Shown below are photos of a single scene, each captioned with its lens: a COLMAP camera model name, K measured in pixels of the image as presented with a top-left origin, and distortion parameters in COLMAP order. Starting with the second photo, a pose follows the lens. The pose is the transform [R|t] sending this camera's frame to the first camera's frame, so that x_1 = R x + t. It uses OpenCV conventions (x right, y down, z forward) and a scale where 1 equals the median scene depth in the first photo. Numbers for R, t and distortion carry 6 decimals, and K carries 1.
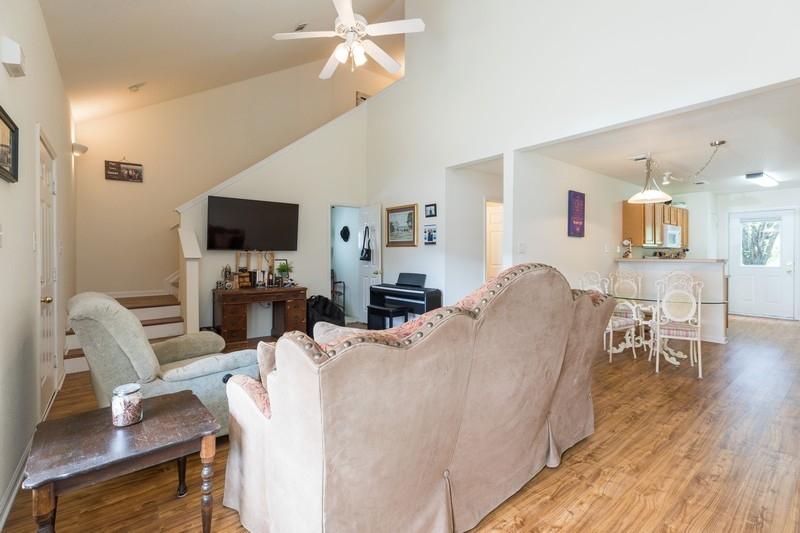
lens RADIAL K [[361.8, 0, 404.3], [0, 361.8, 254.9], [0, 0, 1]] dist [0.004757, 0.000098]
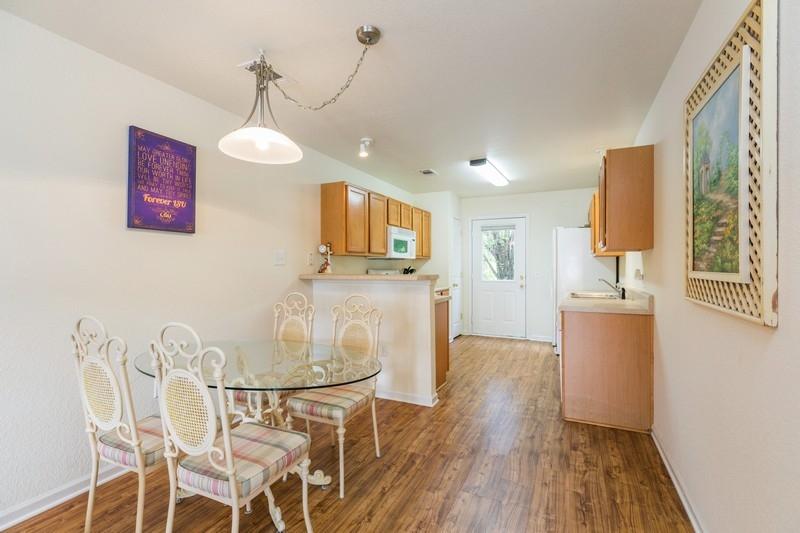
lens RADIAL K [[361.8, 0, 401.7], [0, 361.8, 262.7], [0, 0, 1]] dist [0.004757, 0.000098]
pose [[0.901877, 0.003520, 0.431978, 0.524078], [0.001946, 0.999924, -0.012209, -0.002569], [-0.431988, 0.011852, 0.901802, 0.417302]]
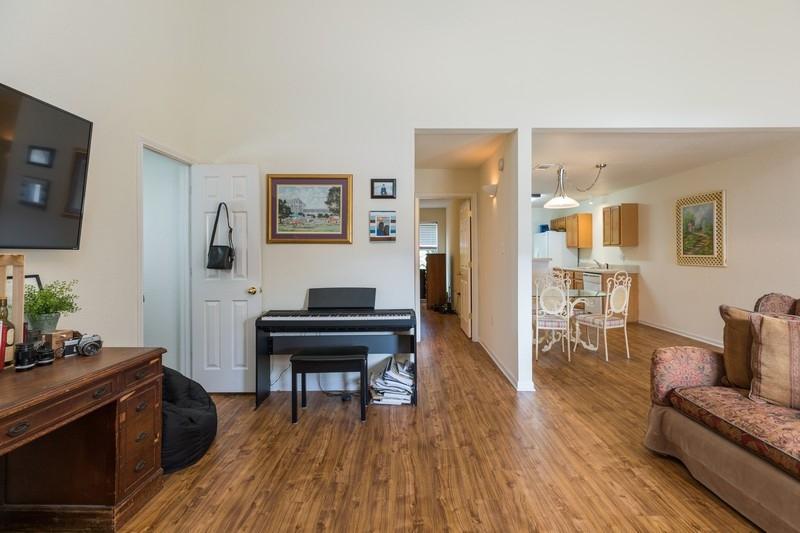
lens RADIAL K [[361.8, 0, 406.3], [0, 361.8, 248.6], [0, 0, 1]] dist [0.004757, 0.000098]
pose [[0.629508, 0.008142, 0.776952, -0.400858], [0.005901, 0.999866, -0.015259, -0.005152], [-0.776972, 0.014191, 0.629375, 0.556791]]
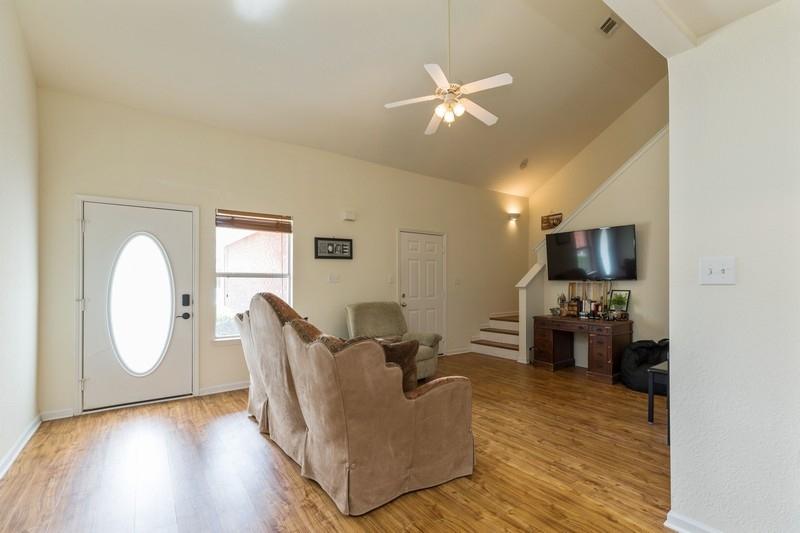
lens RADIAL K [[361.8, 0, 403.2], [0, 361.8, 279.7], [0, 0, 1]] dist [0.004757, 0.000098]
pose [[-0.049570, -0.006771, -0.998748, 0.606479], [0.000284, 0.999977, -0.006793, -0.007206], [0.998771, -0.000620, -0.049567, 0.542017]]
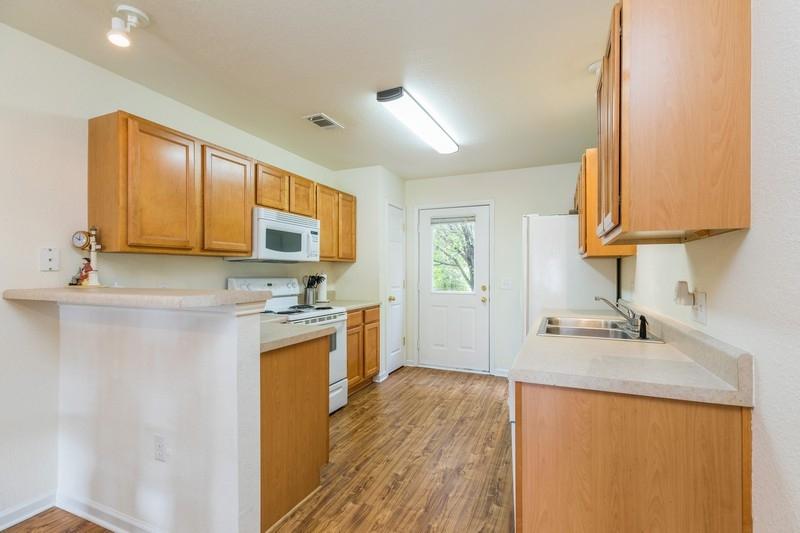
lens RADIAL K [[361.8, 0, 404.6], [0, 361.8, 266.4], [0, 0, 1]] dist [0.004757, 0.000098]
pose [[0.882984, 0.007916, 0.469337, 0.813205], [0.000265, 0.999849, -0.017362, -0.004538], [-0.469403, 0.015455, 0.882849, 0.640956]]
